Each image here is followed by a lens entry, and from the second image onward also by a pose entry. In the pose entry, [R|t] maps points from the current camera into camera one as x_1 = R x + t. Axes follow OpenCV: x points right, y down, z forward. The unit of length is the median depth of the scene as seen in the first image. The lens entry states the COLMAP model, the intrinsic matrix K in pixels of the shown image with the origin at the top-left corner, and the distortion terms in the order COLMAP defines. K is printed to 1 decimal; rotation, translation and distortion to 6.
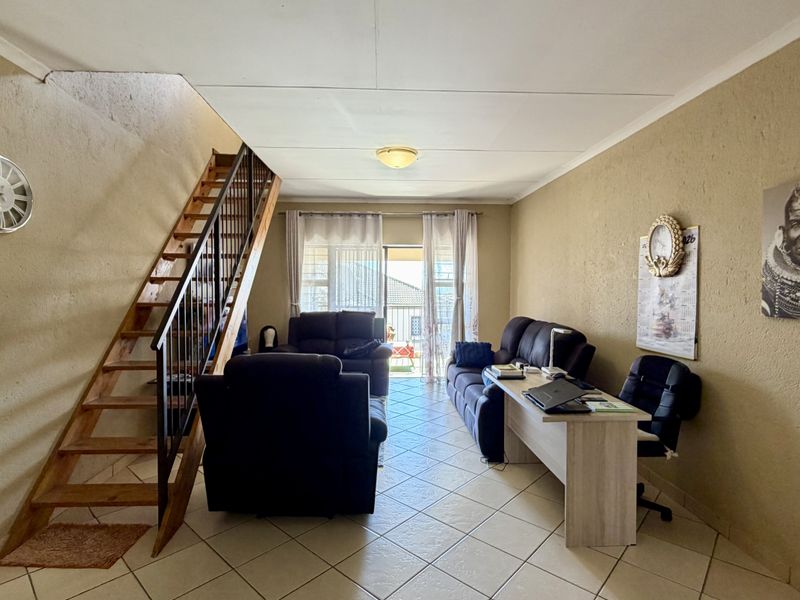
lens RADIAL K [[425.4, 0, 395.8], [0, 425.4, 297.3], [0, 0, 1]] dist [0.003393, -0.000109]
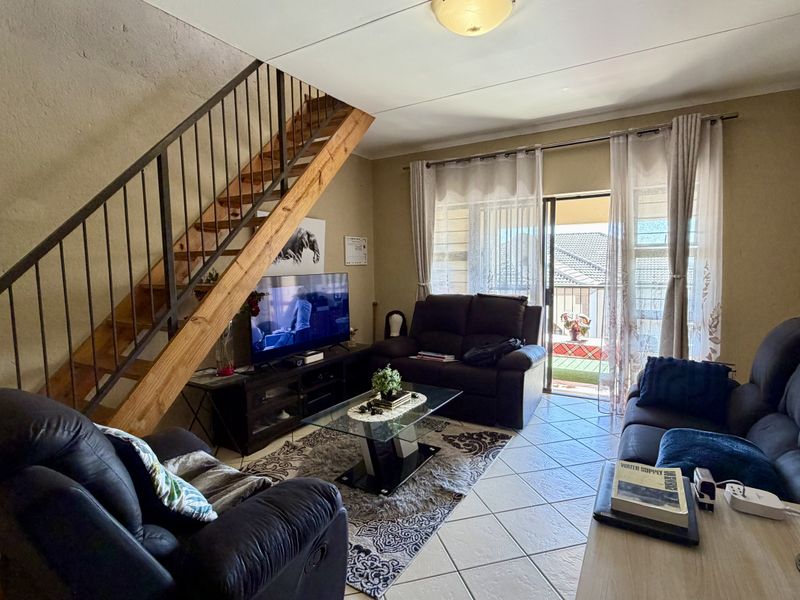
lens RADIAL K [[425.4, 0, 395.8], [0, 425.4, 297.3], [0, 0, 1]] dist [0.003393, -0.000109]
pose [[0.839146, 0.025737, -0.543297, 0.142349], [0.003697, 0.998587, 0.053016, -0.001473], [0.543893, -0.046497, 0.837865, 0.317478]]
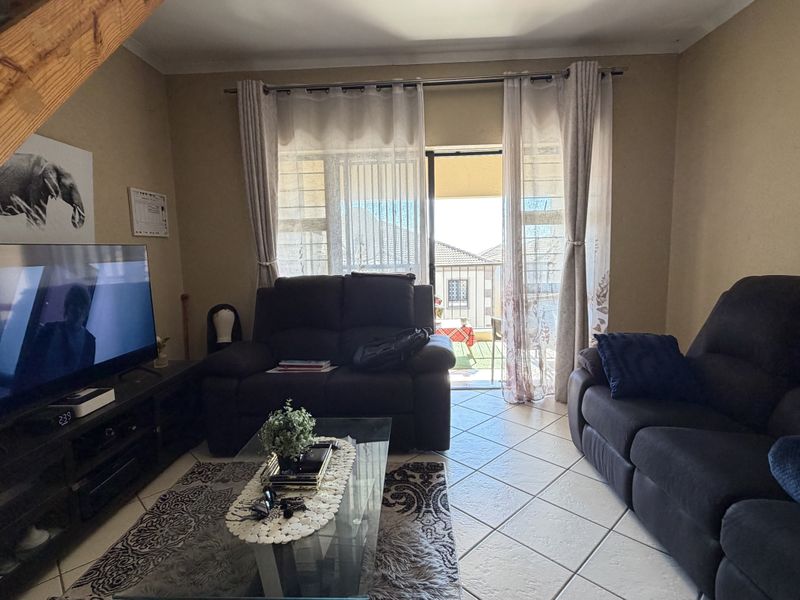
lens RADIAL K [[425.4, 0, 395.8], [0, 425.4, 297.3], [0, 0, 1]] dist [0.003393, -0.000109]
pose [[0.997047, -0.022644, -0.073377, -0.032927], [0.028785, 0.996070, 0.083755, 0.017887], [0.071192, -0.085620, 0.993781, 0.463415]]
